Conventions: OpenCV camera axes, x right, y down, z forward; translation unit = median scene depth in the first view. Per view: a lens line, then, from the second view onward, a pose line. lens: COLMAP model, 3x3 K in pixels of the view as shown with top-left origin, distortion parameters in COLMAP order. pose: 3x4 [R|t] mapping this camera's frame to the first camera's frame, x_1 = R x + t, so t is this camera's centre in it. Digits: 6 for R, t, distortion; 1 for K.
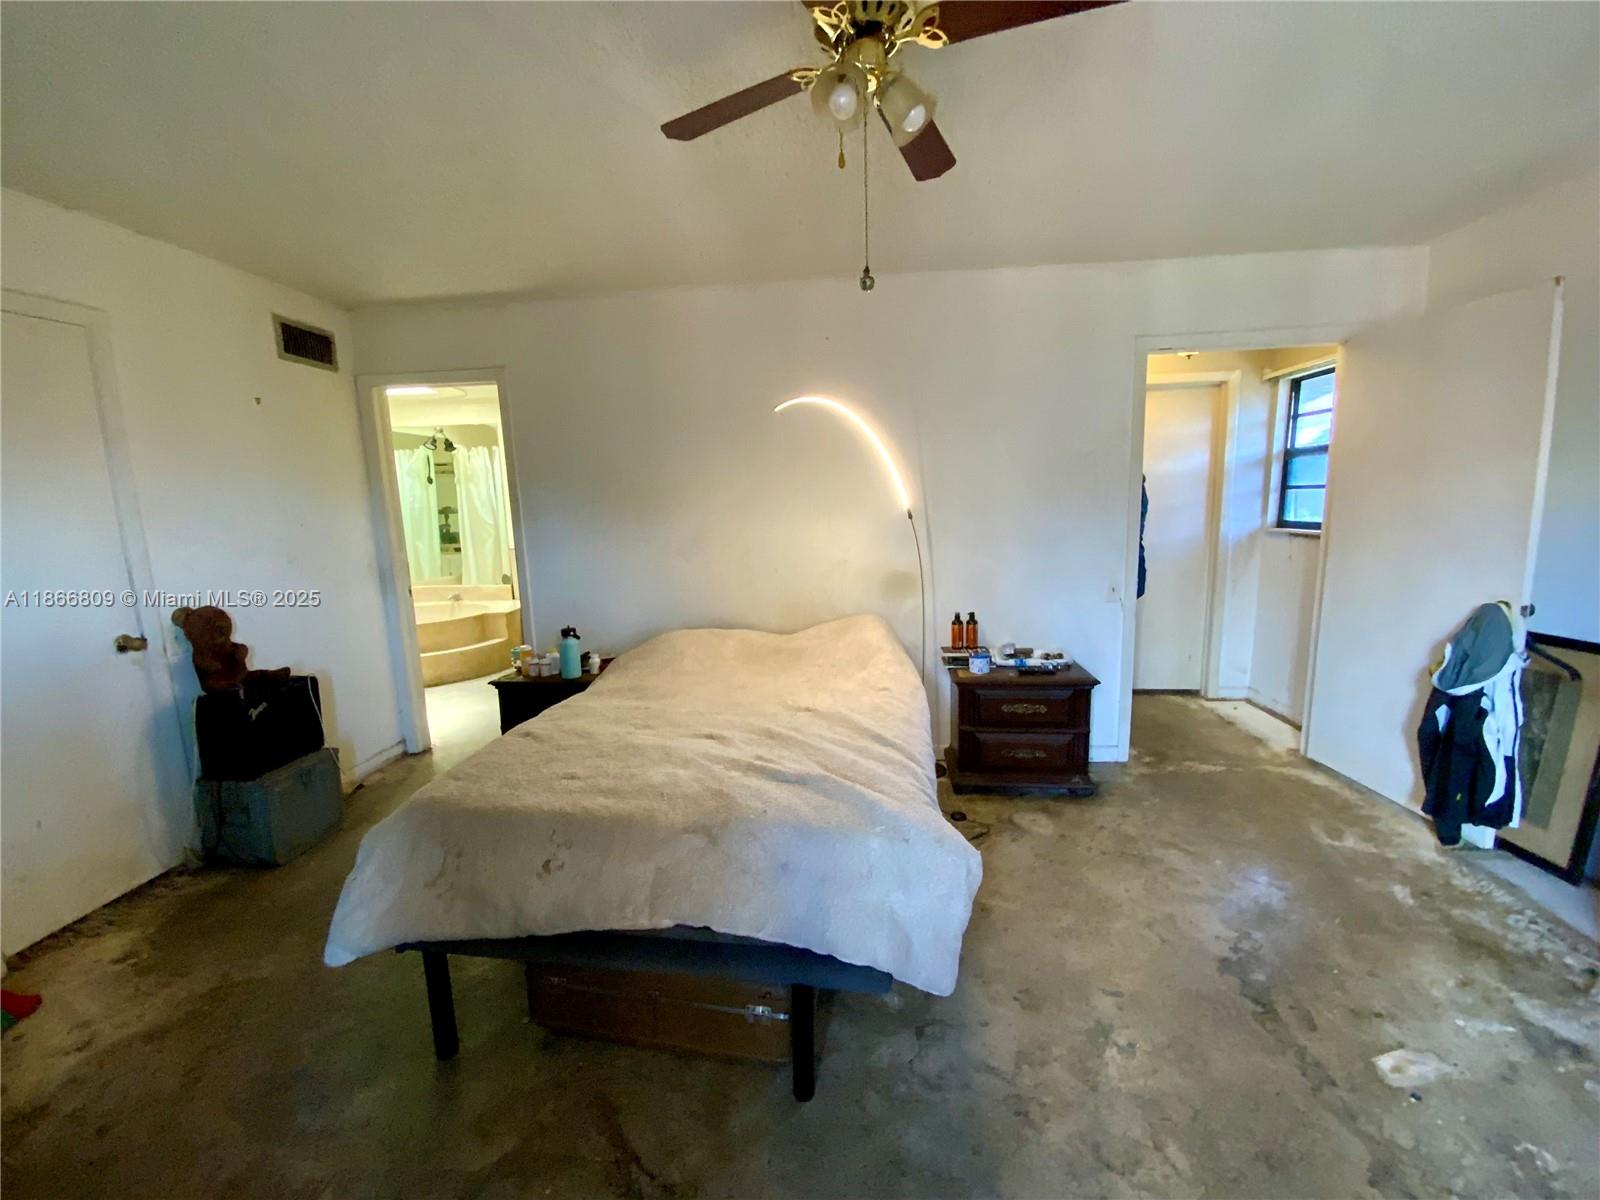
lens RADIAL K [[648.7, 0, 797.0], [0, 648.7, 604.6], [0, 0, 1]] dist [-0.000773, -0.004986]
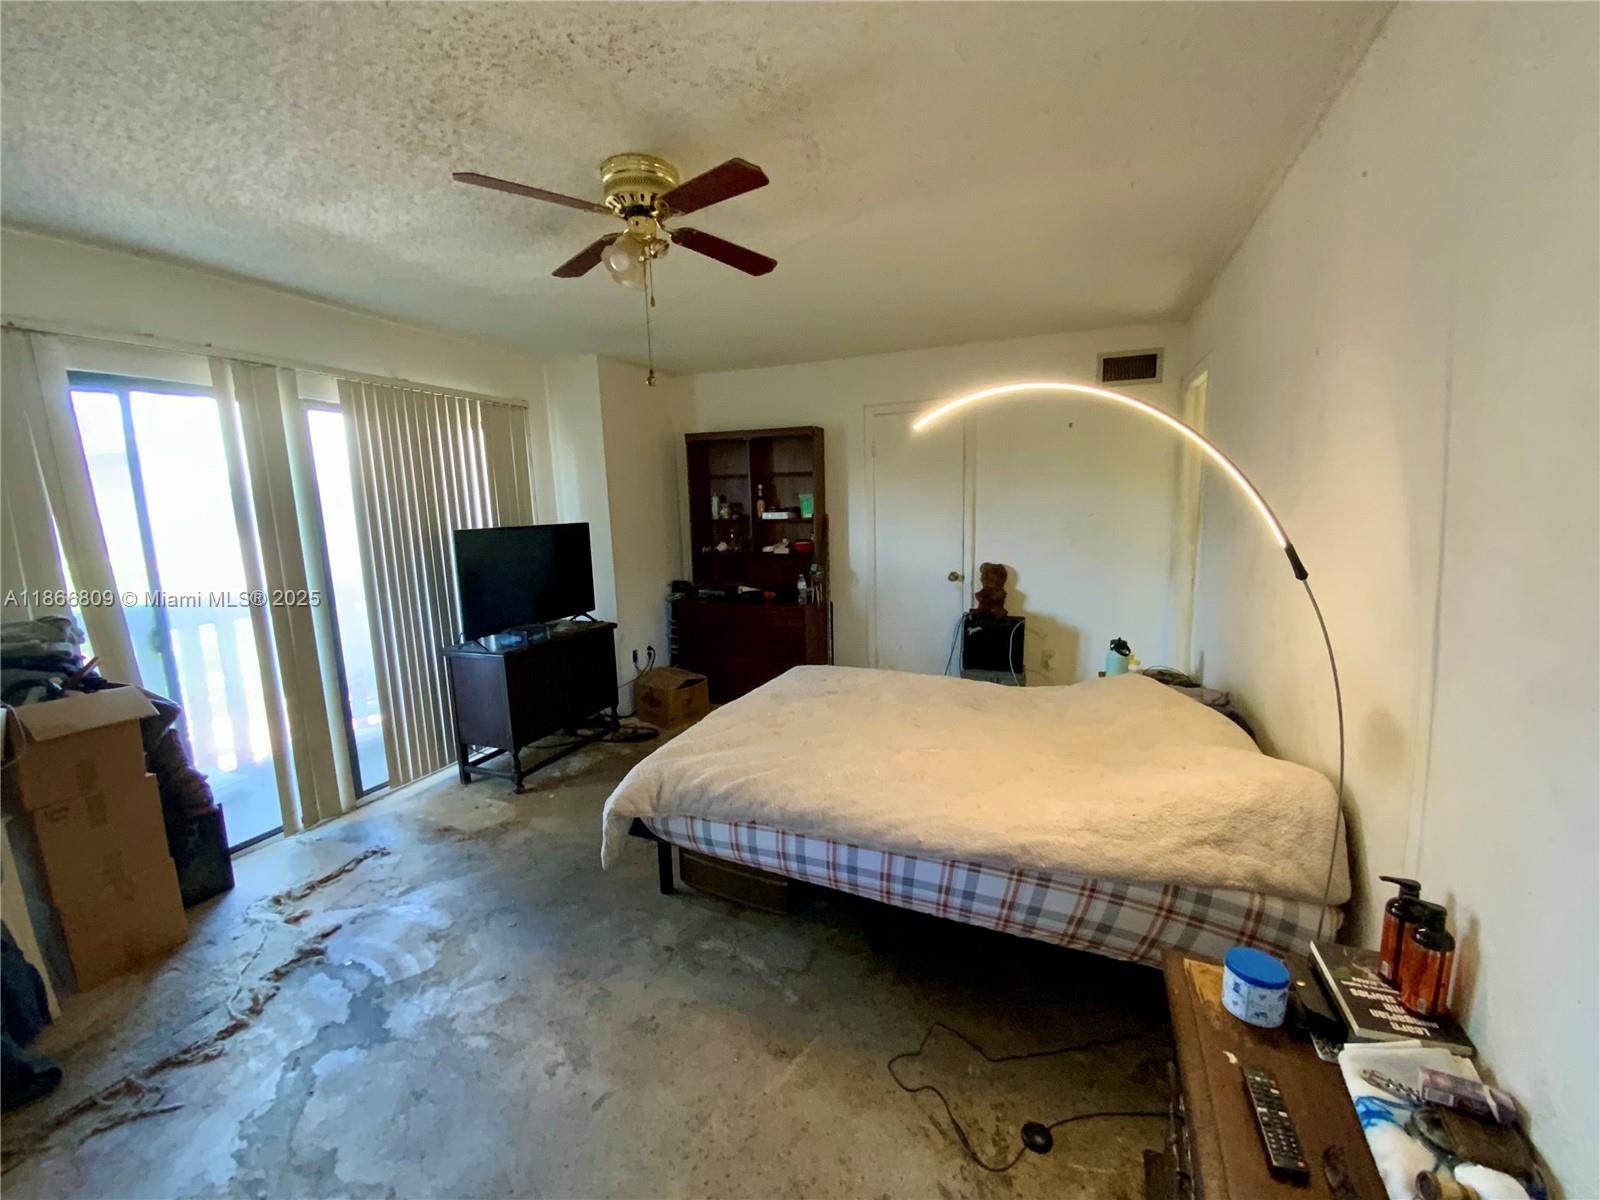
lens RADIAL K [[648.7, 0, 802.4], [0, 648.7, 604.7], [0, 0, 1]] dist [-0.000773, -0.004986]
pose [[-0.285617, 0.182573, -0.940792, 0.880478], [-0.112273, 0.968551, 0.222045, -0.230052], [0.951744, 0.169046, -0.256137, 1.078585]]
